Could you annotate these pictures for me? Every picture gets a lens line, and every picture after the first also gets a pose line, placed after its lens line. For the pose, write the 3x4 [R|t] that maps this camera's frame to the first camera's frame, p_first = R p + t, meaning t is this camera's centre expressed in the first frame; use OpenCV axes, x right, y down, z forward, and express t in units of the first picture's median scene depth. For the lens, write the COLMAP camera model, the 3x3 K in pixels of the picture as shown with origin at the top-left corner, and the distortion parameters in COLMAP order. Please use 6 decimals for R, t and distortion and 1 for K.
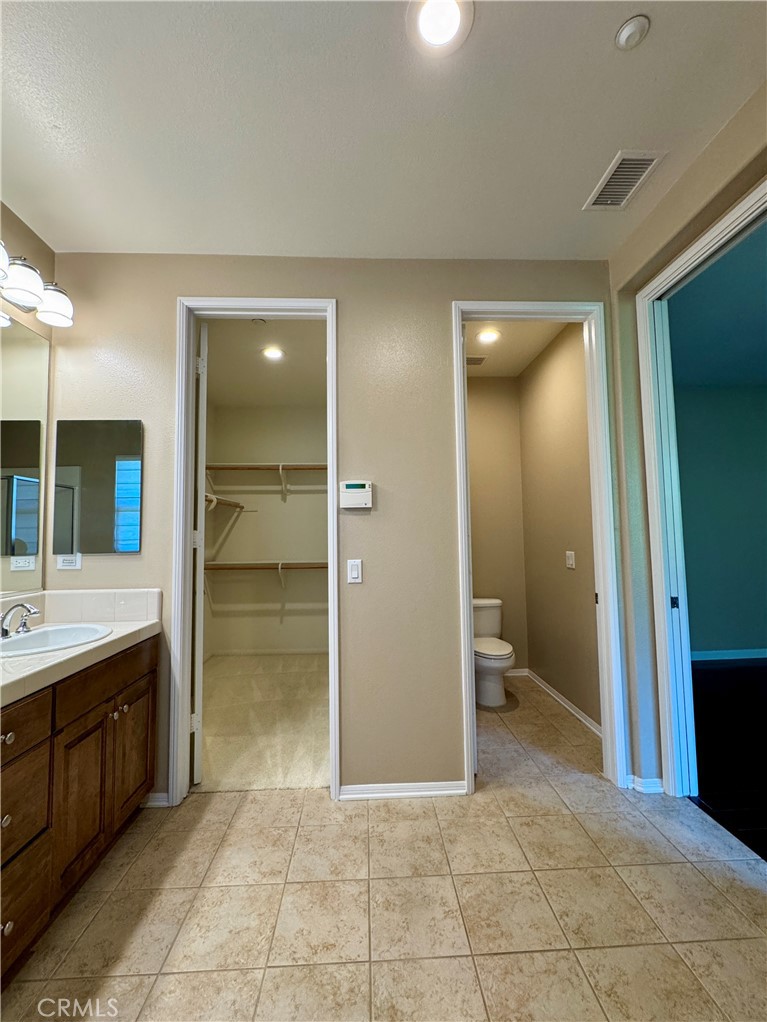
lens RADIAL K [[421.7, 0, 384.0], [0, 421.7, 509.3], [0, 0, 1]] dist [-0.001693, -0.000303]
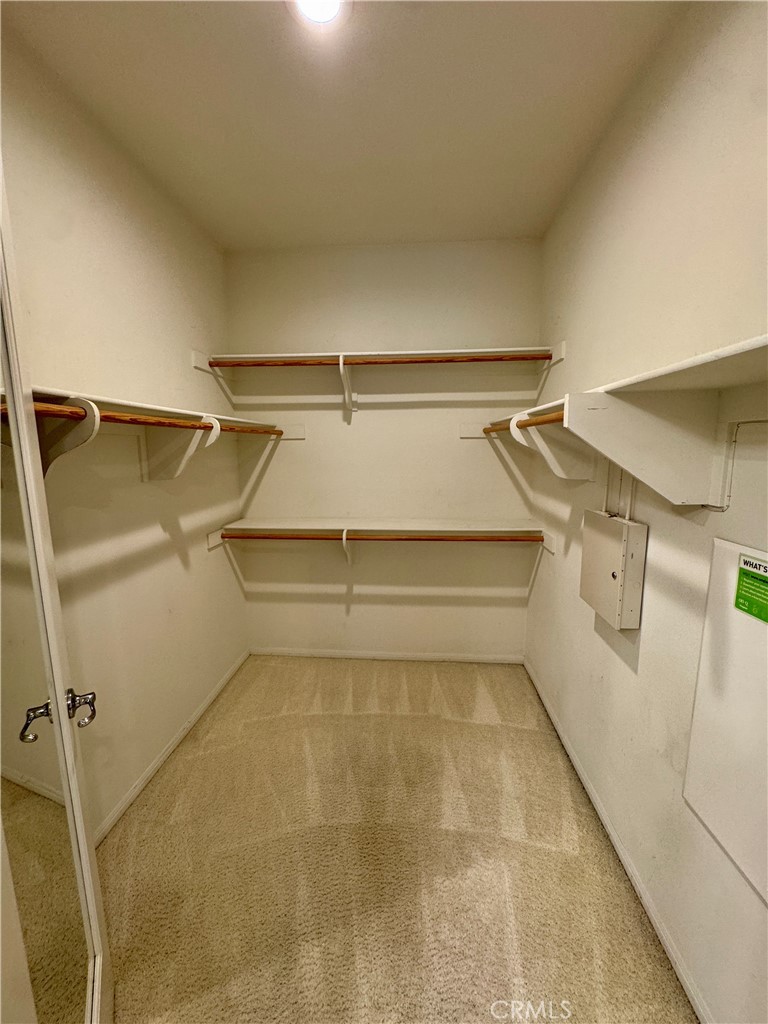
lens RADIAL K [[406.8, 0, 384.8], [0, 406.8, 510.2], [0, 0, 1]] dist [-0.004280, 0.000686]
pose [[0.992698, 0.024251, -0.118162, -0.257481], [0.001368, 0.977255, 0.212063, -0.043789], [0.120617, -0.210676, 0.970086, 0.956614]]
